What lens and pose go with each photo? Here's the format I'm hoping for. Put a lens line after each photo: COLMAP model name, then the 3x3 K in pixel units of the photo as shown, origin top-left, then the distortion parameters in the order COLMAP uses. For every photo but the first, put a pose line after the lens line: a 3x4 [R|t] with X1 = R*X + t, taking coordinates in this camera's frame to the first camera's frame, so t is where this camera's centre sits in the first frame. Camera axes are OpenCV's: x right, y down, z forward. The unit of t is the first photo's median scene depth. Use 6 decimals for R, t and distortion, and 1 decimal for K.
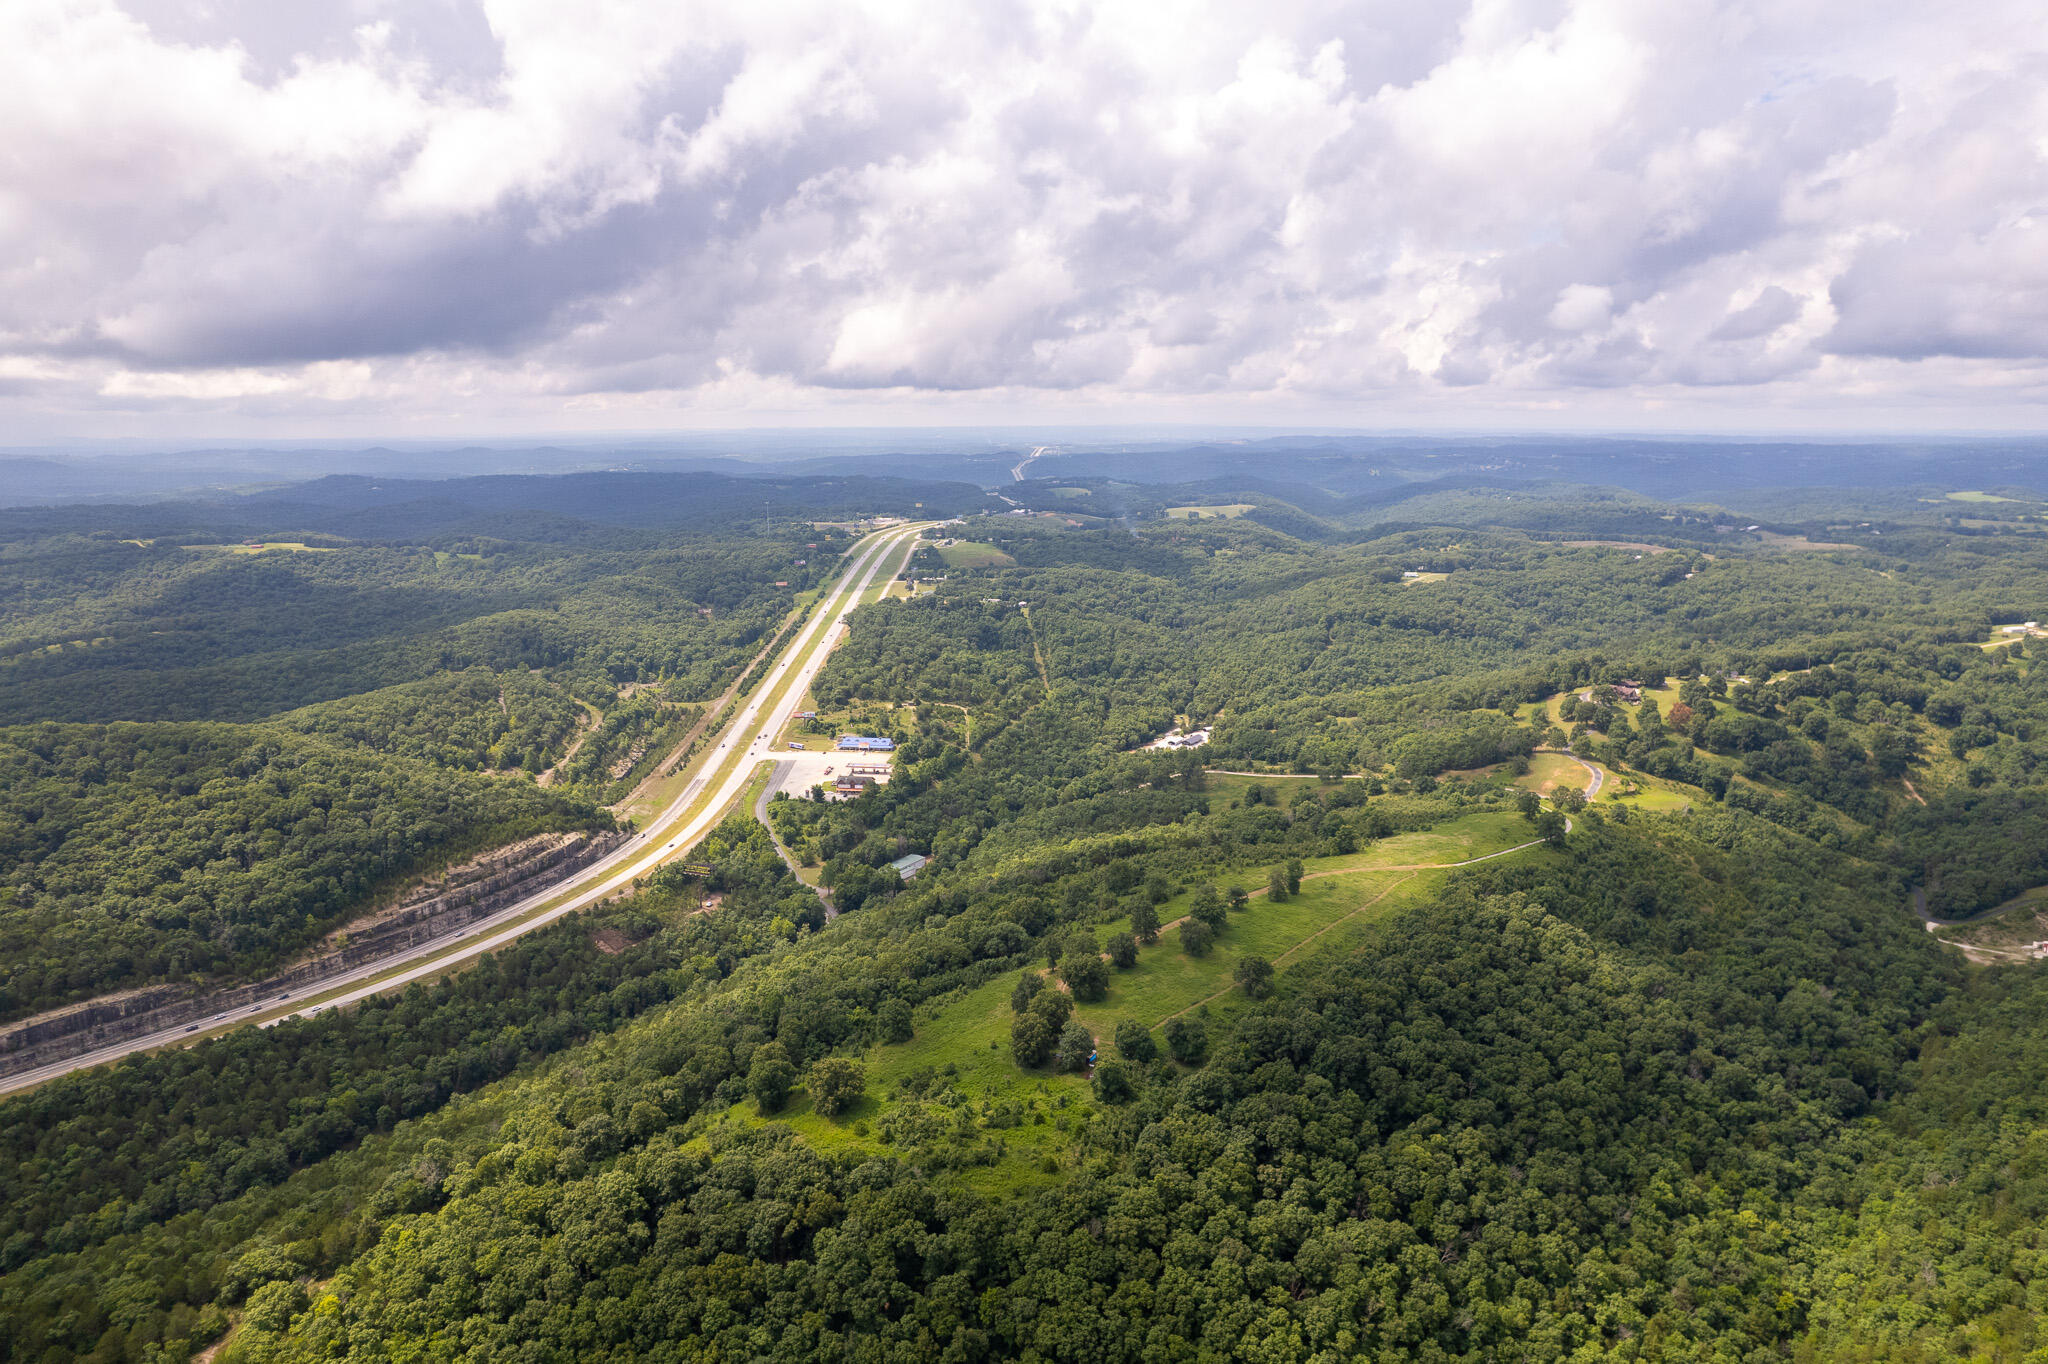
lens RADIAL K [[1307.5, 0, 1021.2], [0, 1307.5, 691.7], [0, 0, 1]] dist [-0.070714, 0.063500]
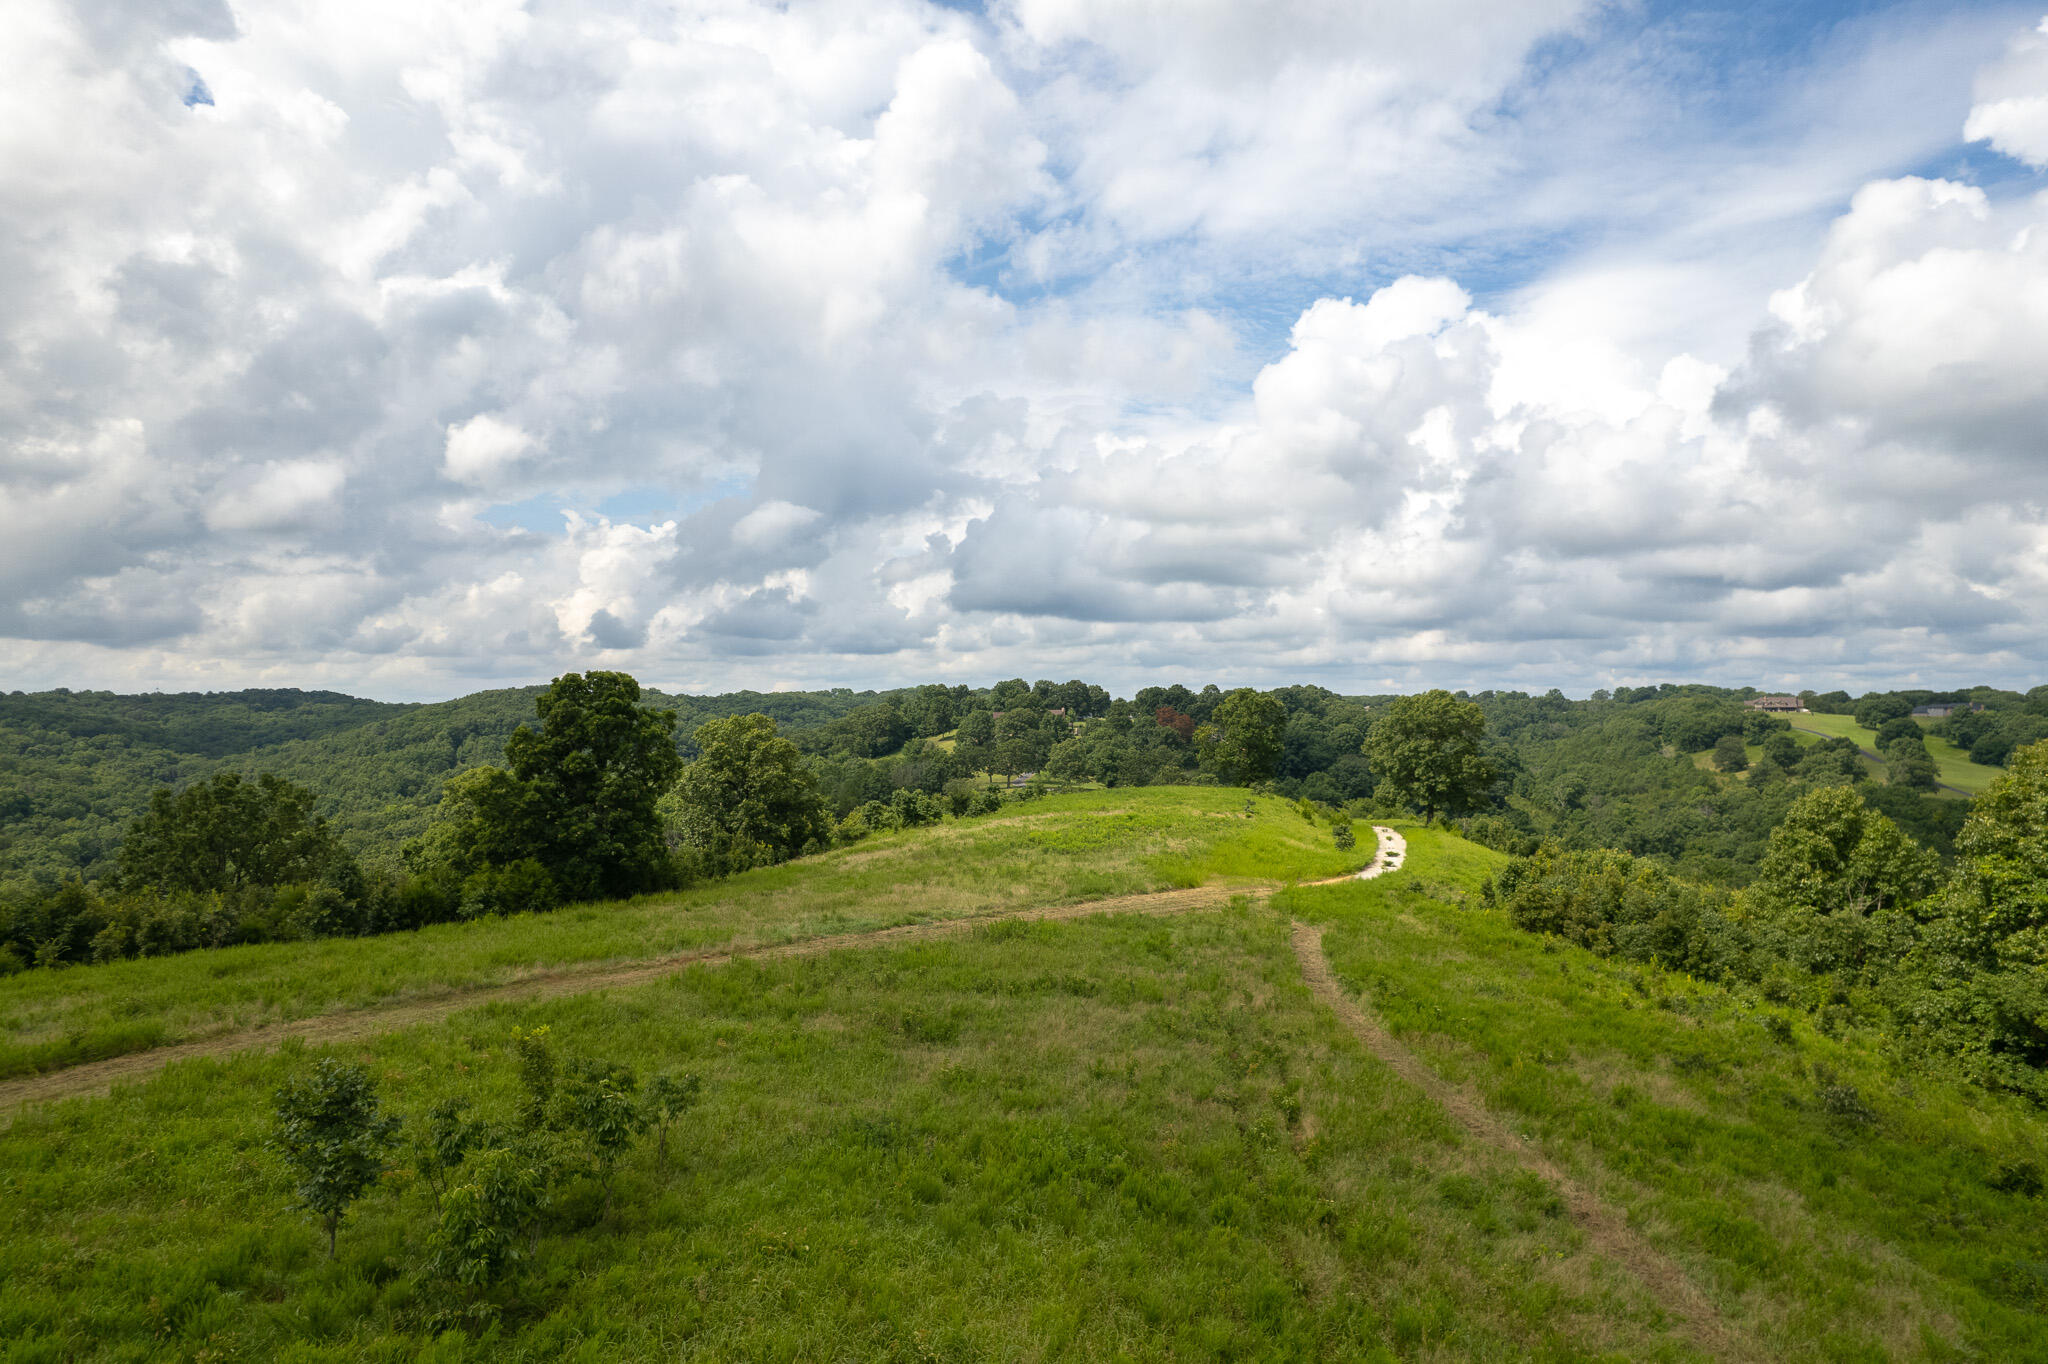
lens RADIAL K [[1307.5, 0, 1047.1], [0, 1307.5, 712.3], [0, 0, 1]] dist [-0.070714, 0.063500]
pose [[0.793576, 0.007809, 0.608421, 0.194329], [0.118797, 0.978687, -0.167510, 0.120829], [-0.596762, 0.205210, 0.775735, 0.808915]]
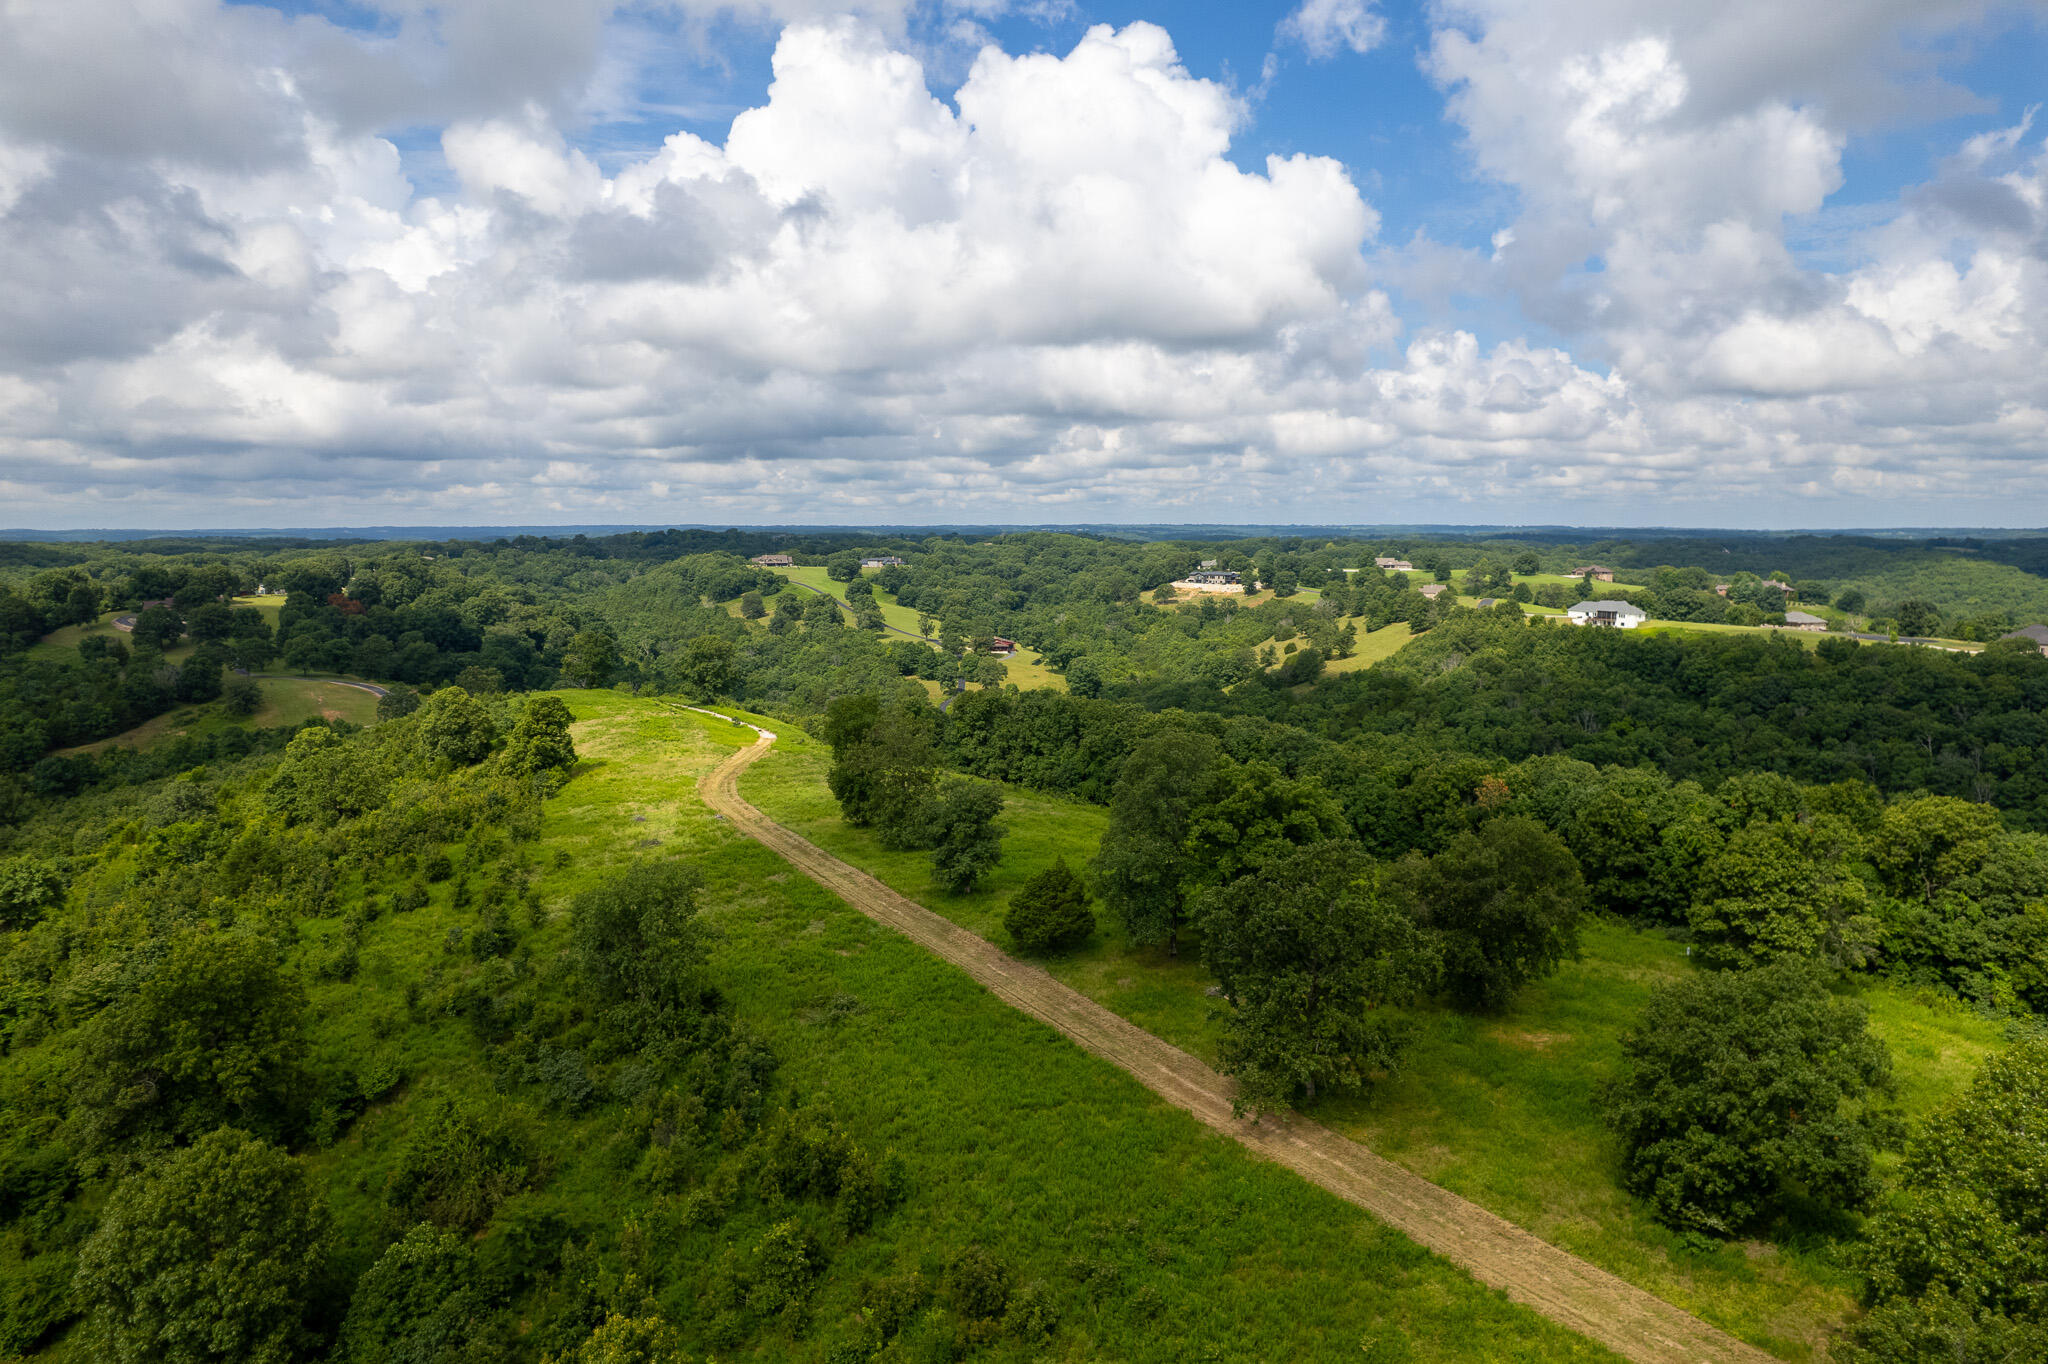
lens RADIAL K [[1307.5, 0, 1022.3], [0, 1307.5, 726.4], [0, 0, 1]] dist [-0.070714, 0.063500]
pose [[0.182622, -0.141030, 0.973016, -0.040590], [0.202106, 0.973908, 0.103227, 0.093254], [-0.962186, 0.177801, 0.206360, 0.749943]]
